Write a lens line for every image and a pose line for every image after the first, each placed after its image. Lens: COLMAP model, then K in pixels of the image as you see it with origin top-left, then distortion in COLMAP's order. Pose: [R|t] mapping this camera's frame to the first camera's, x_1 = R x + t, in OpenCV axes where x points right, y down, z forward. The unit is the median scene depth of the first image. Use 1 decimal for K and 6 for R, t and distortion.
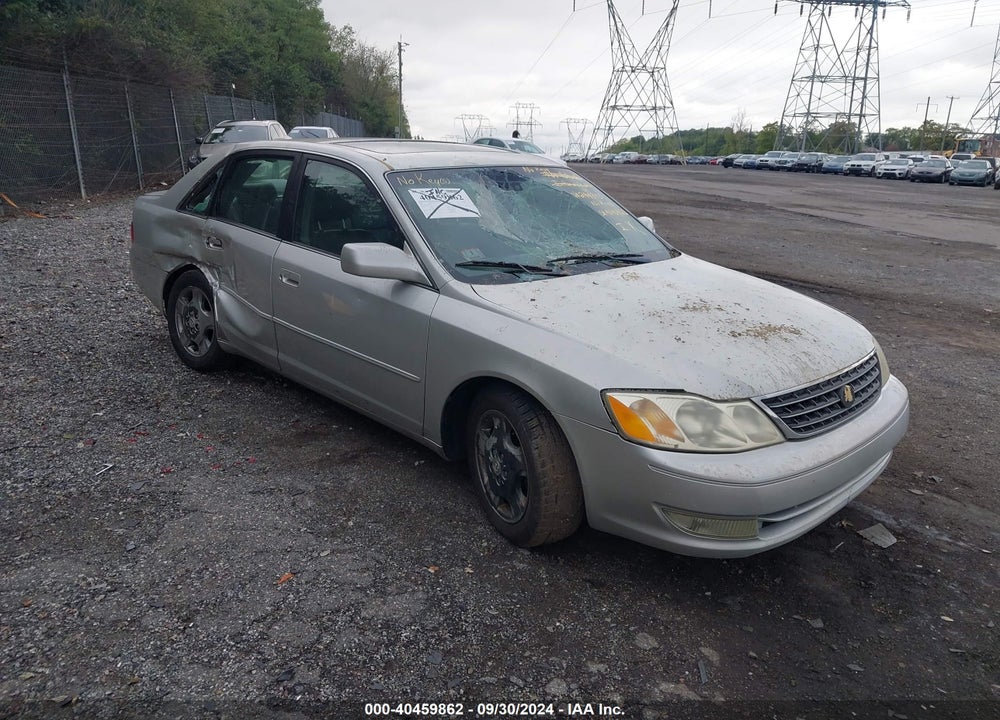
lens RADIAL K [[768.4, 0, 480.5], [0, 768.4, 361.7], [0, 0, 1]] dist [0.000973, 0.003612]
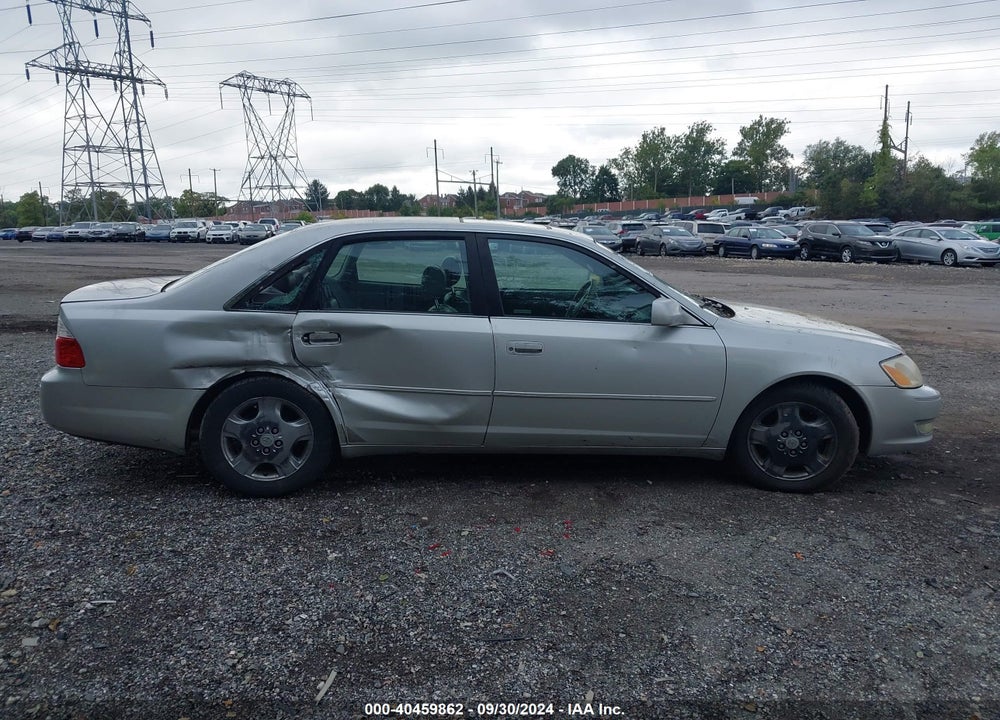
lens RADIAL K [[790.2, 0, 478.3], [0, 790.2, 359.1], [0, 0, 1]] dist [0.003880, 0.000909]
pose [[0.661046, -0.160216, 0.733041, -0.888084], [0.227921, 0.973652, 0.007269, -0.096765], [-0.714891, 0.162271, 0.680146, 0.262122]]
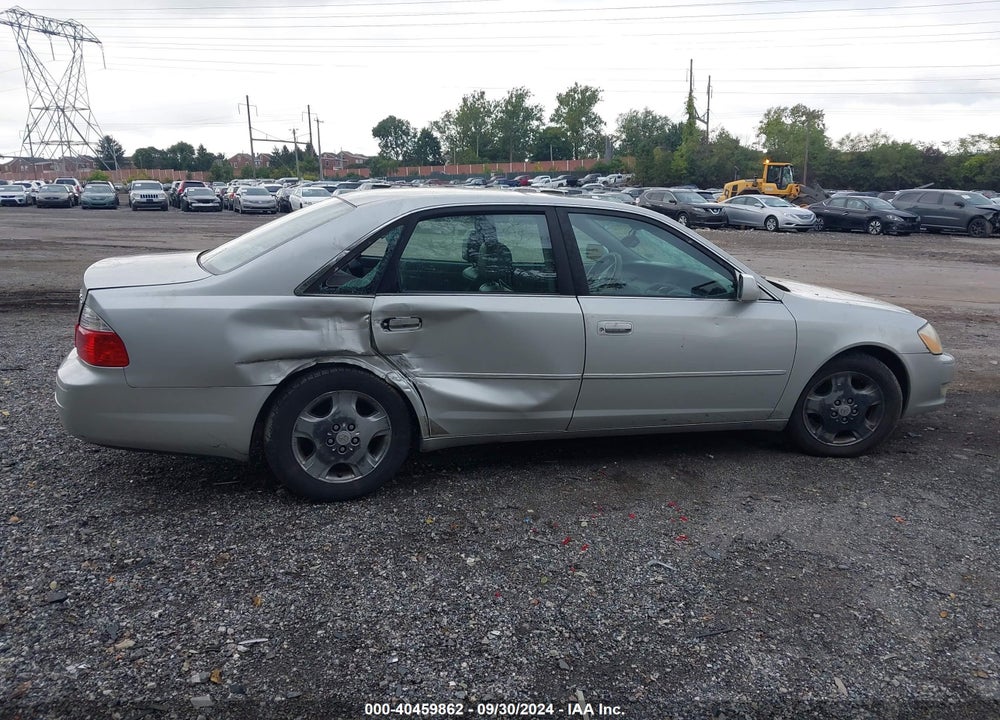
lens RADIAL K [[796.5, 0, 483.8], [0, 796.5, 362.9], [0, 0, 1]] dist [-0.014373, 0.041609]
pose [[0.473894, -0.217838, 0.853212, -1.012998], [0.247953, 0.962724, 0.108079, -0.182236], [-0.844952, 0.160339, 0.510243, 0.511000]]
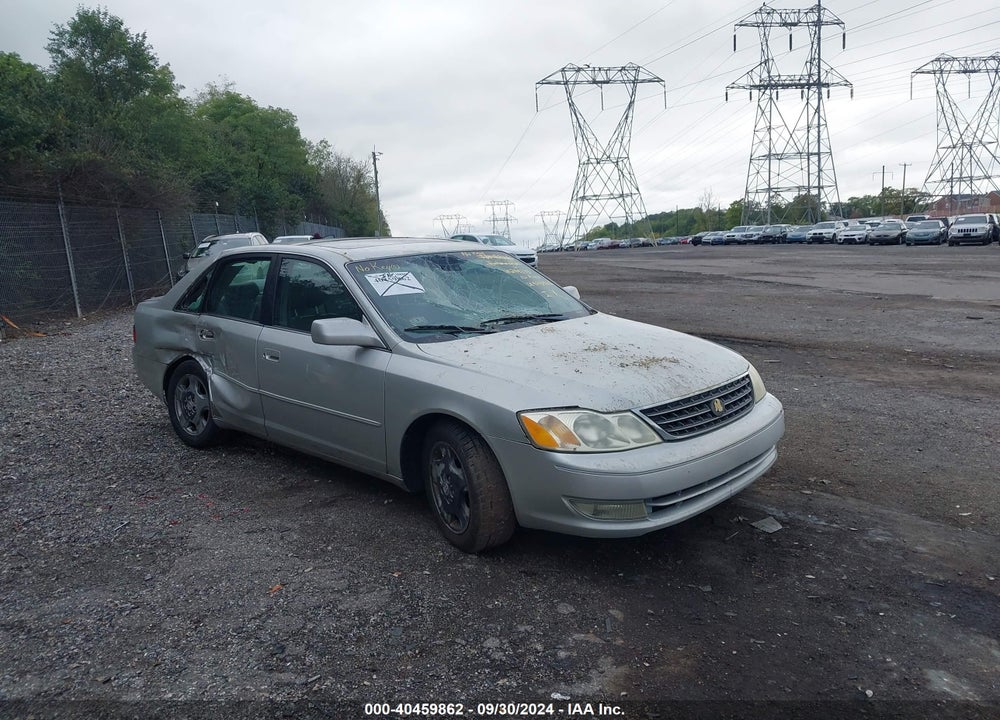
lens RADIAL K [[766.2, 0, 474.2], [0, 766.2, 355.9], [0, 0, 1]] dist [0.003031, 0.000887]
pose [[0.997172, -0.074573, 0.009326, 0.045370], [0.075154, 0.989233, -0.125581, 0.054226], [0.000140, 0.125927, 0.992040, -0.152896]]
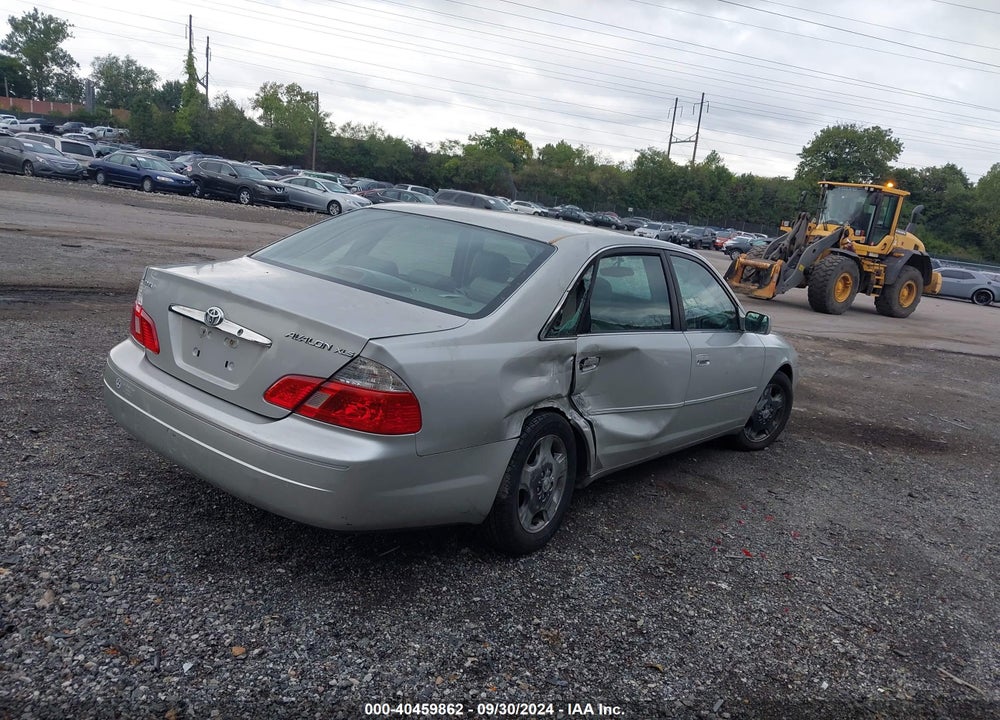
lens RADIAL K [[803.7, 0, 498.7], [0, 803.7, 372.0], [0, 0, 1]] dist [0.000993, 0.012925]
pose [[-0.129944, -0.261818, 0.956329, -1.122497], [0.143592, 0.949370, 0.279424, -0.388427], [-0.981069, 0.173631, -0.085770, 1.155170]]
